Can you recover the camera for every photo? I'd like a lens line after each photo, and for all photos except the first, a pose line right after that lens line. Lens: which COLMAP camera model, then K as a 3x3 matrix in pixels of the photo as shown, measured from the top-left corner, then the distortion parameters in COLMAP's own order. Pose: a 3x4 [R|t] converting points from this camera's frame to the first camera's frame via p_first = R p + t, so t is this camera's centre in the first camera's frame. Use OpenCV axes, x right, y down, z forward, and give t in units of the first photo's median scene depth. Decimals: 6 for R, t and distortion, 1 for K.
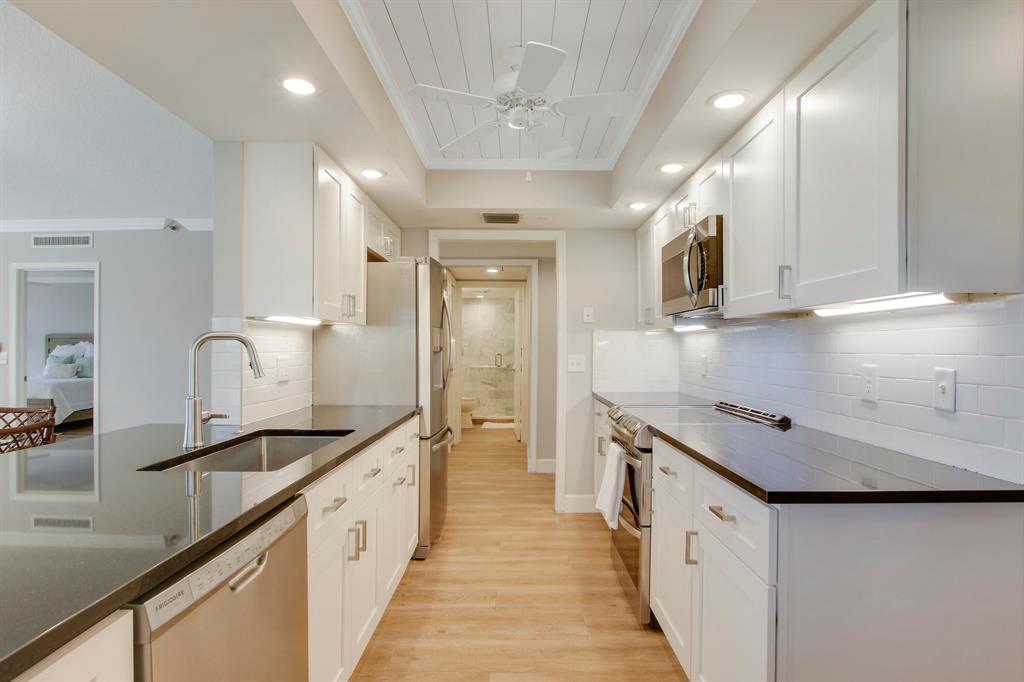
lens RADIAL K [[533.4, 0, 509.4], [0, 533.4, 341.1], [0, 0, 1]] dist [-0.016530, 0.001708]
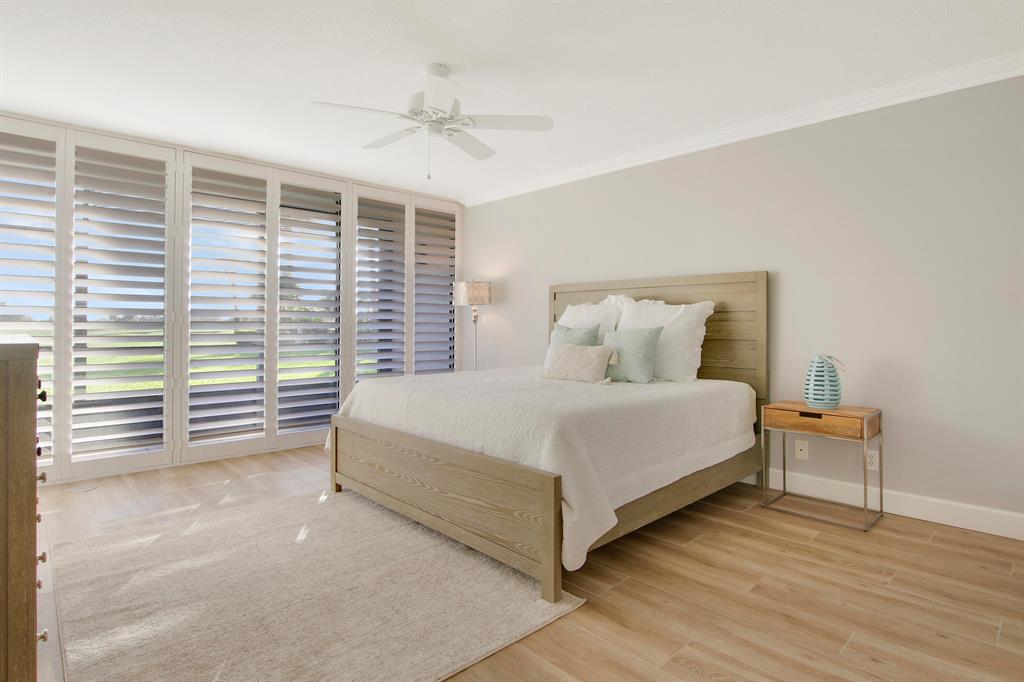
lens RADIAL K [[533.4, 0, 511.0], [0, 533.4, 335.5], [0, 0, 1]] dist [-0.016530, 0.001708]
pose [[0.691308, 0.016106, -0.722381, -1.496390], [0.003014, 0.999679, 0.025174, 0.063312], [0.722554, -0.019580, 0.691037, 1.729876]]
